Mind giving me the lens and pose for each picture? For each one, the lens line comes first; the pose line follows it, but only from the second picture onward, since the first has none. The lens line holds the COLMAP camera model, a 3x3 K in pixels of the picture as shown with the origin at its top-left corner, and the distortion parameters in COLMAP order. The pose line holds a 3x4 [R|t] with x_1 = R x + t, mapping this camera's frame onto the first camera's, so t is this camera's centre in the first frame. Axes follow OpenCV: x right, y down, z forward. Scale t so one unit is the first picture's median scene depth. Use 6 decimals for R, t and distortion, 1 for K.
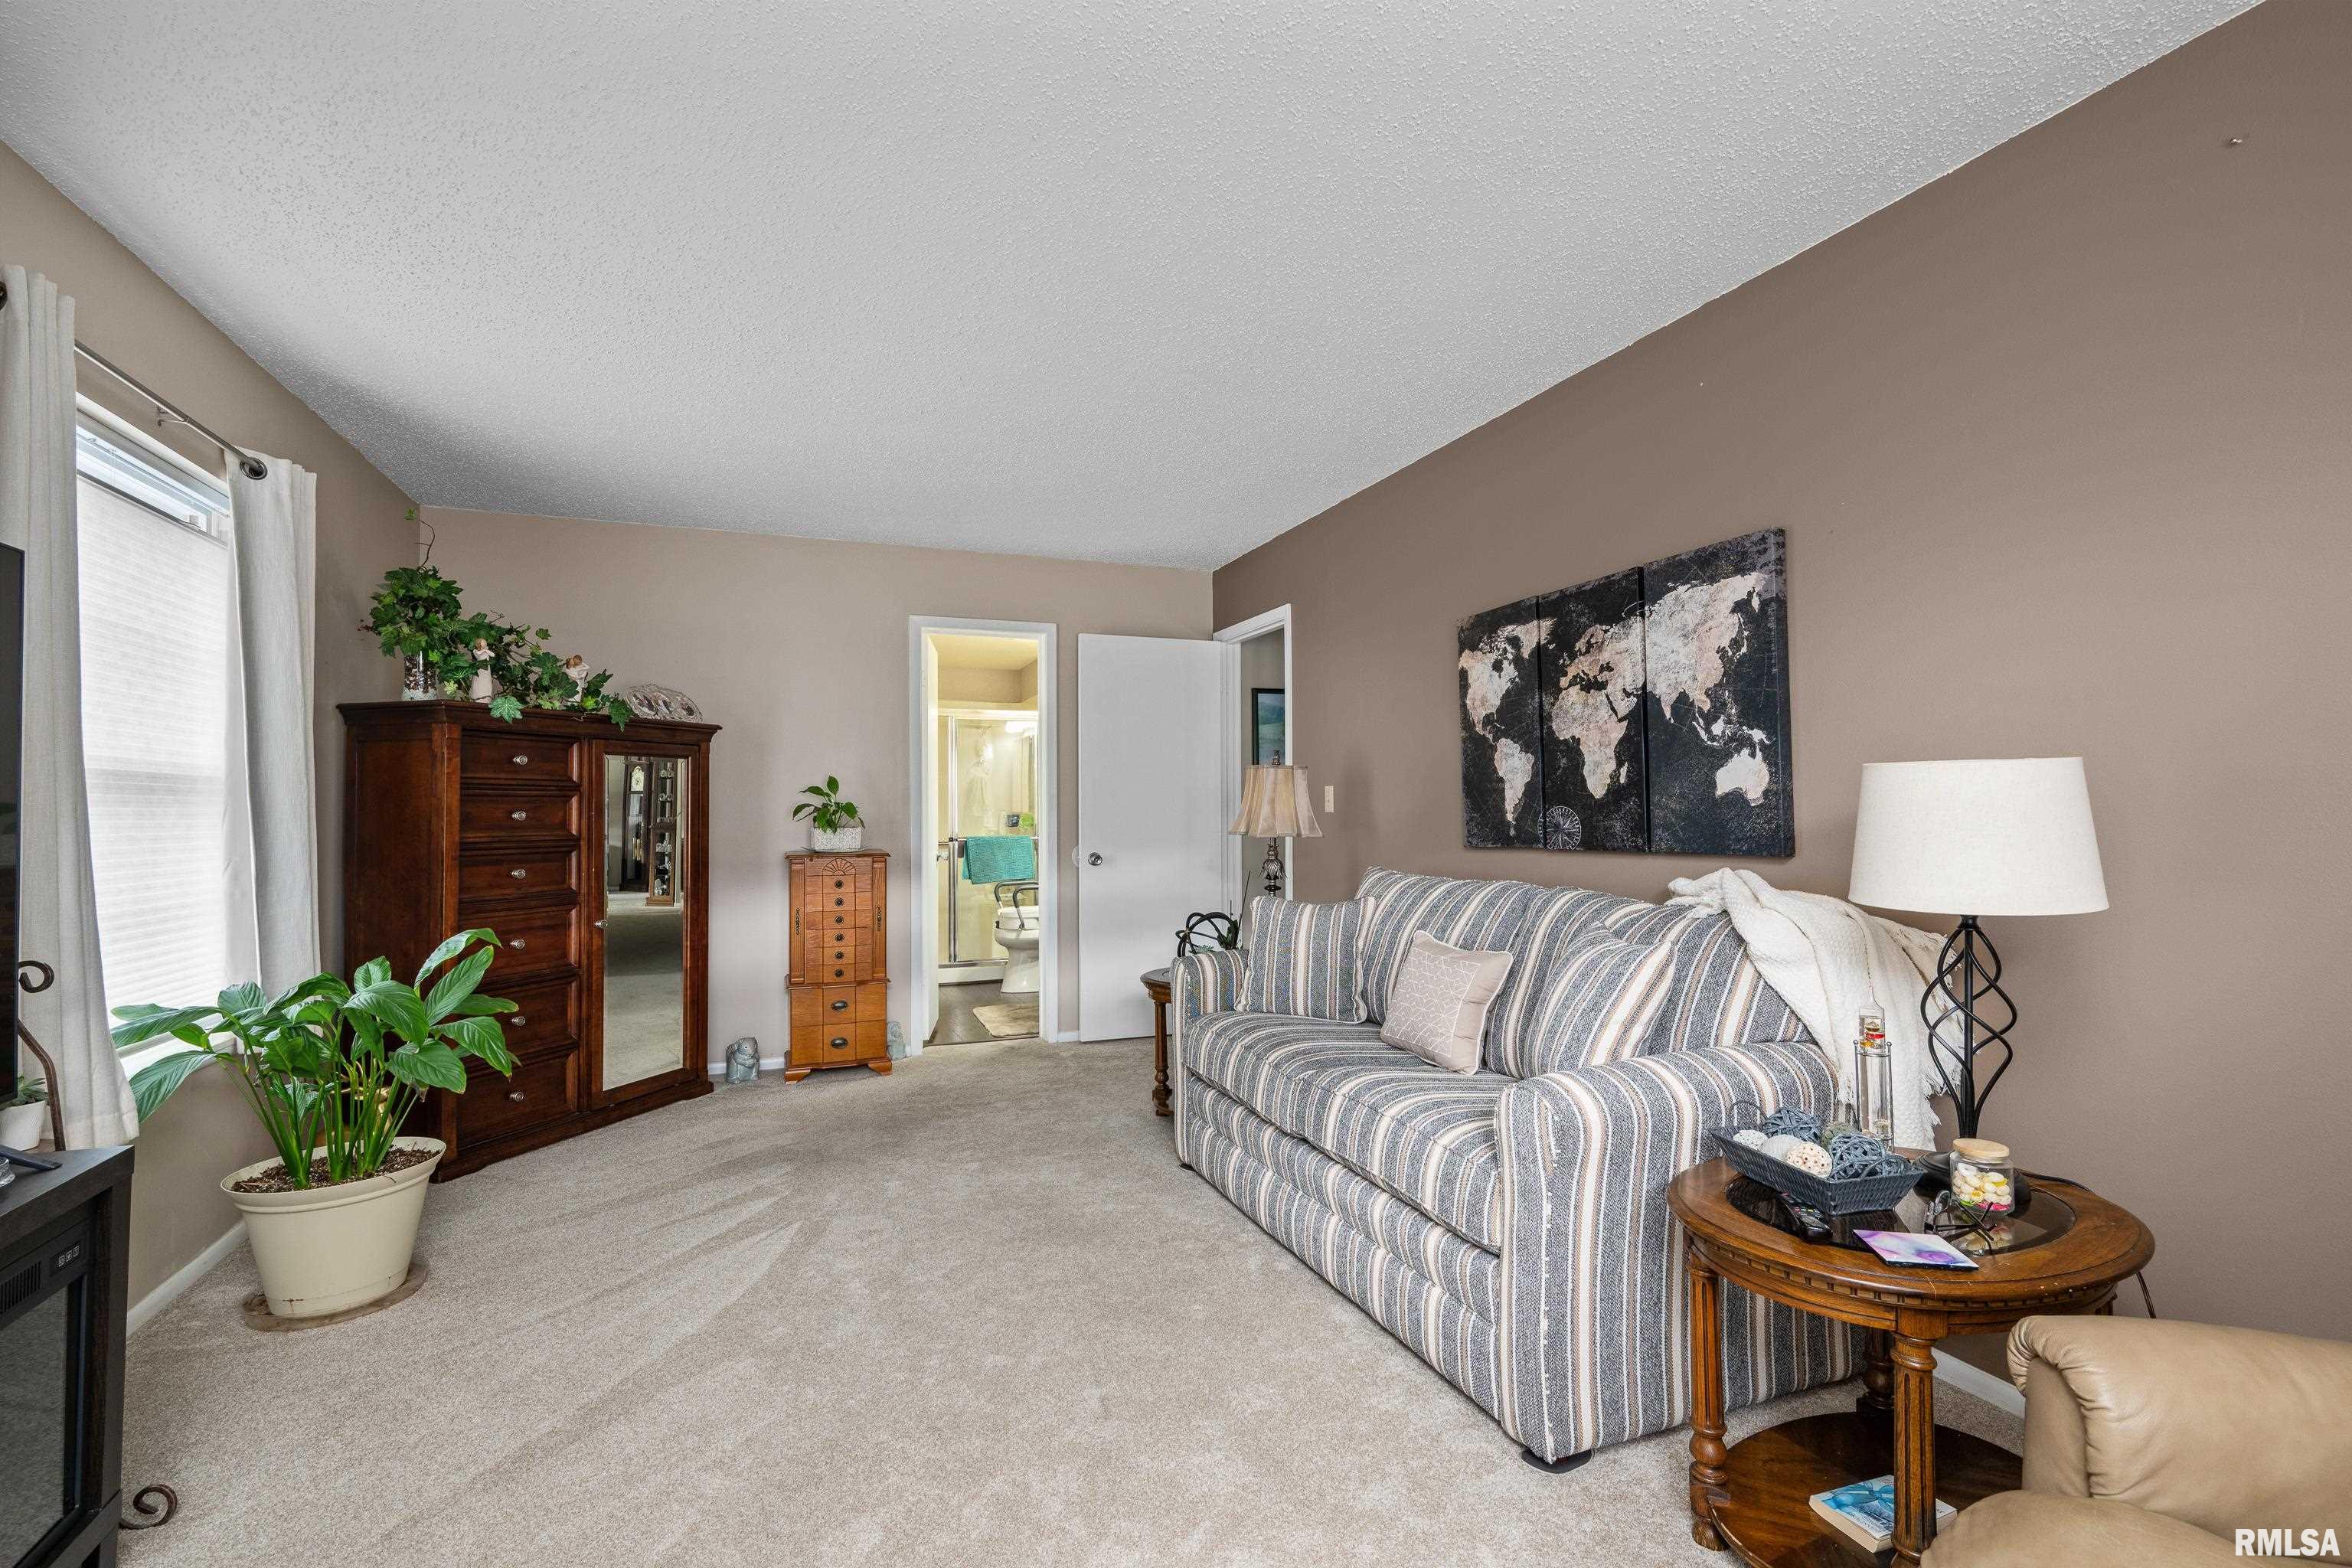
lens RADIAL K [[1073.1, 0, 1176.0], [0, 1073.1, 784.0], [0, 0, 1]] dist [-0.000296, -0.000038]
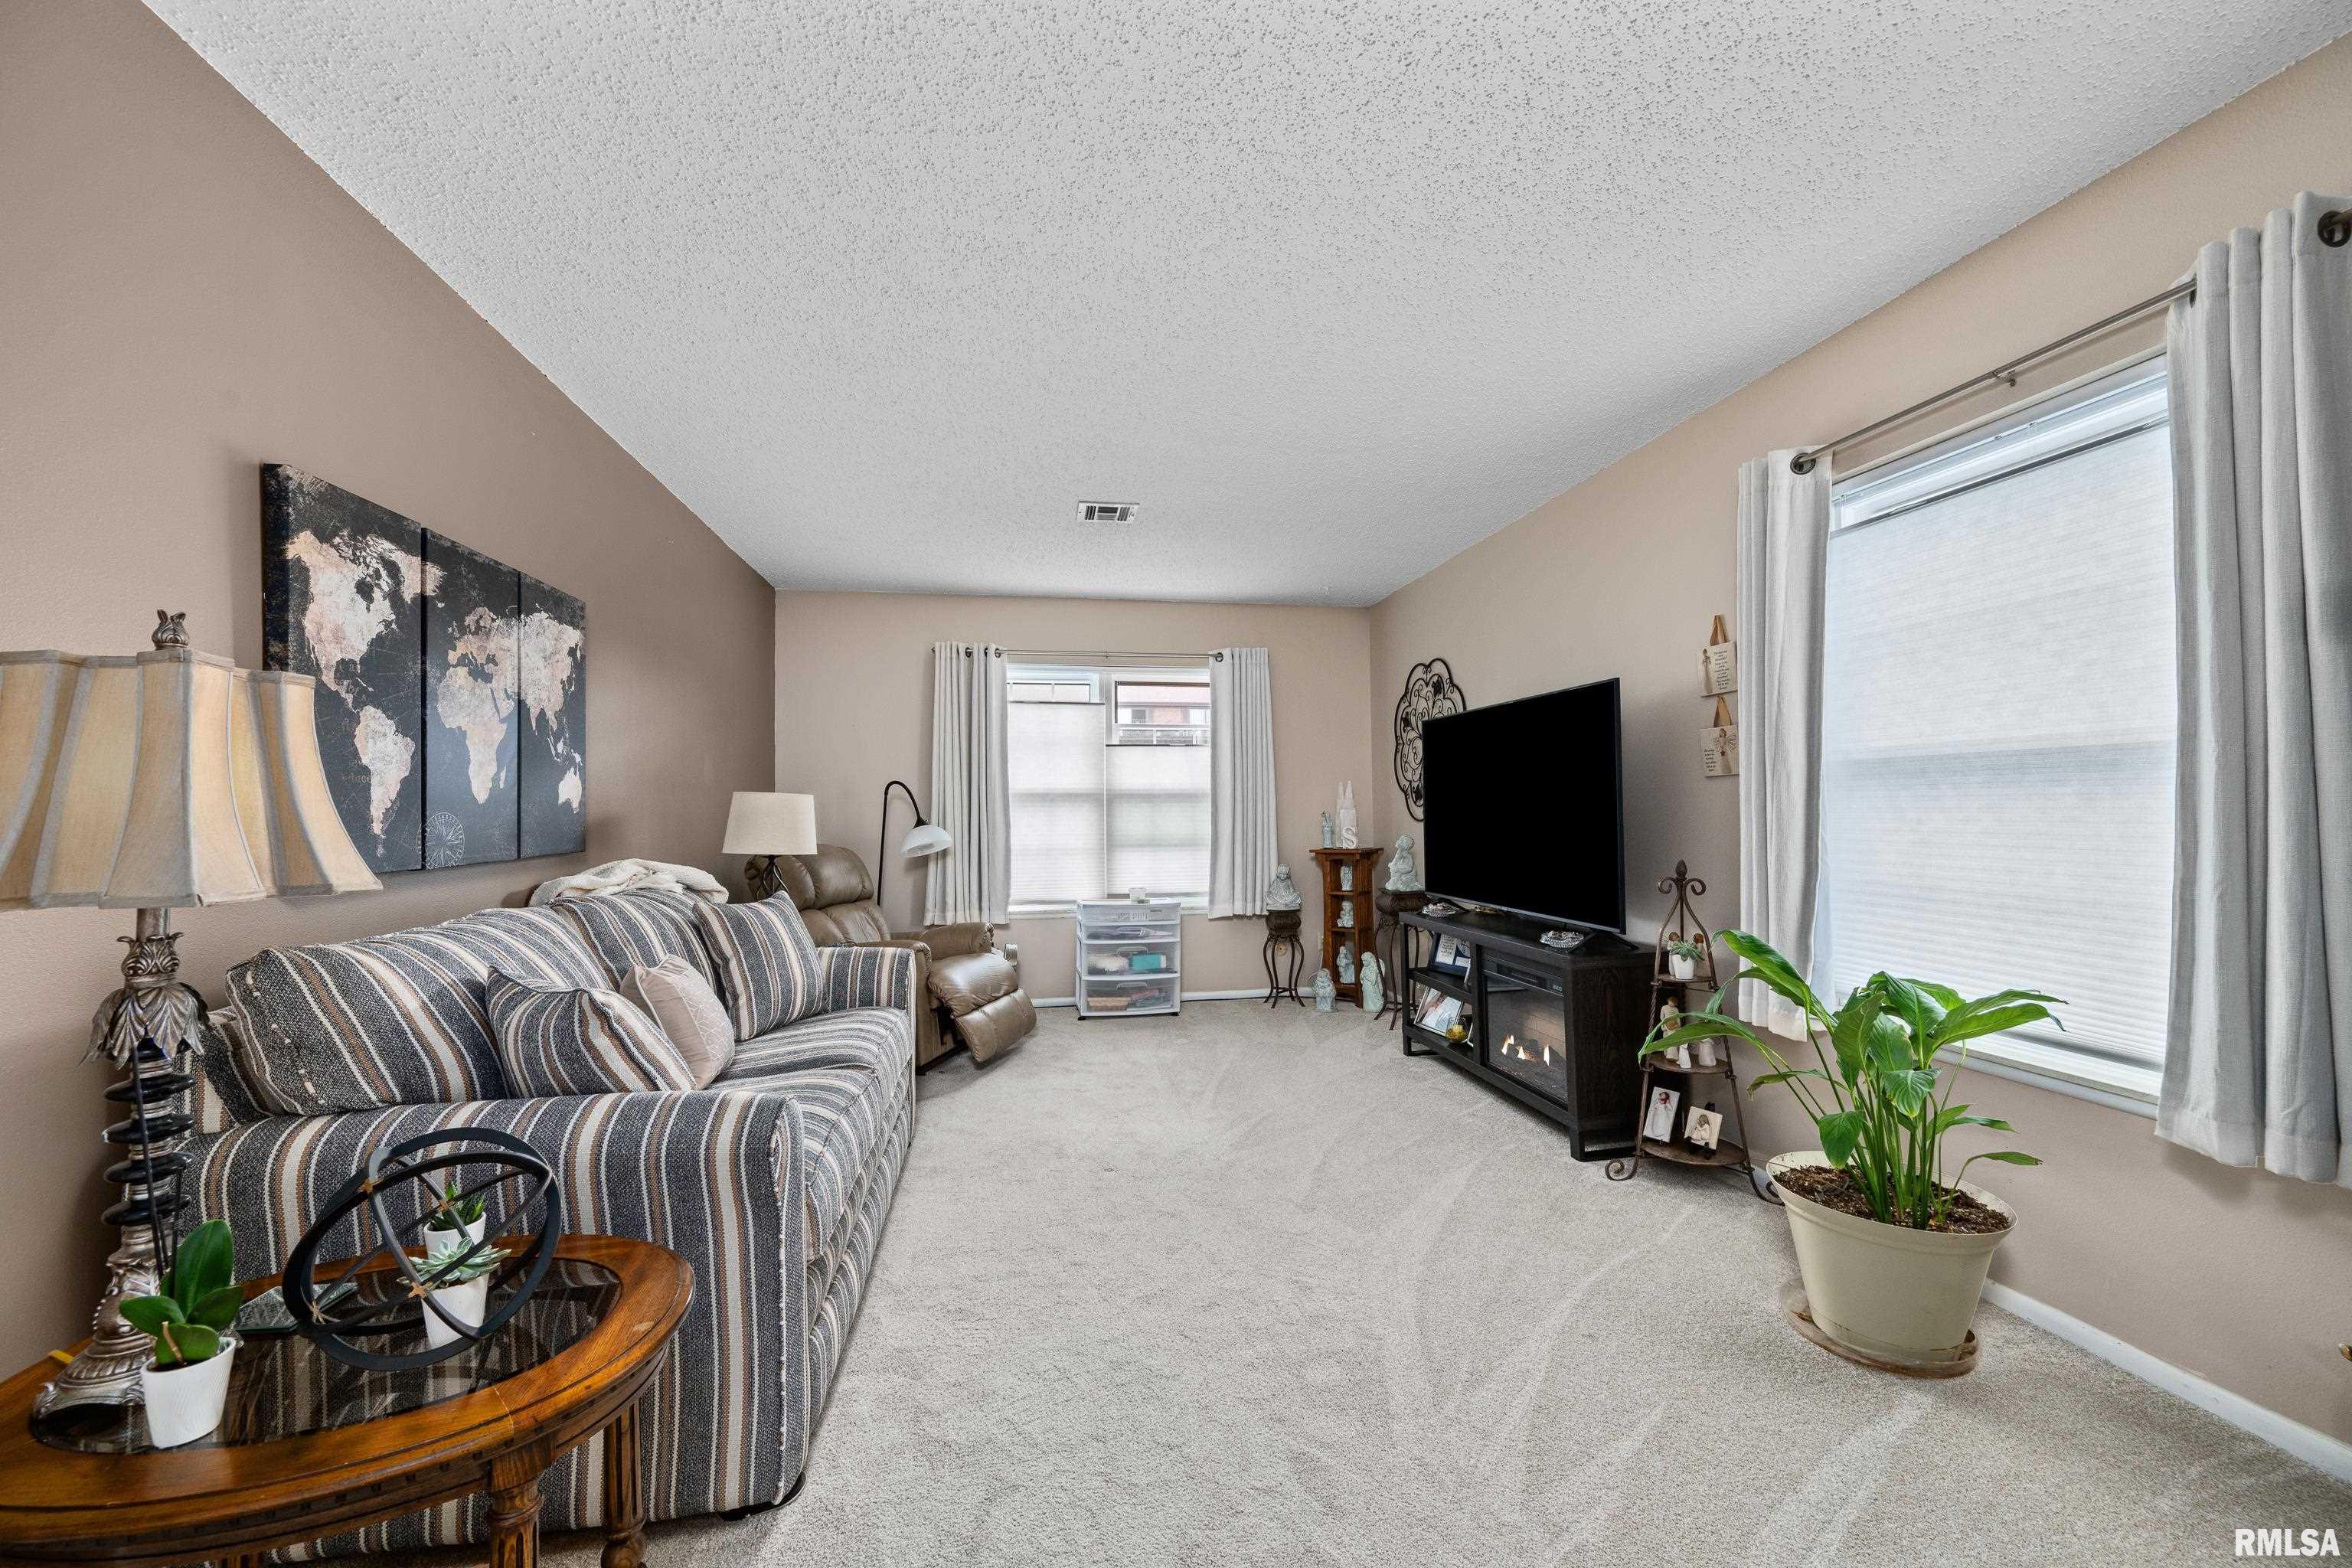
lens RADIAL K [[928.9, 0, 1181.5], [0, 928.9, 792.3], [0, 0, 1]] dist [-0.000022, 0.000197]
pose [[-0.982208, 0.021184, 0.186597, -0.288018], [0.013360, 0.998982, -0.043090, 0.041227], [-0.187319, -0.039831, -0.981491, 1.515799]]
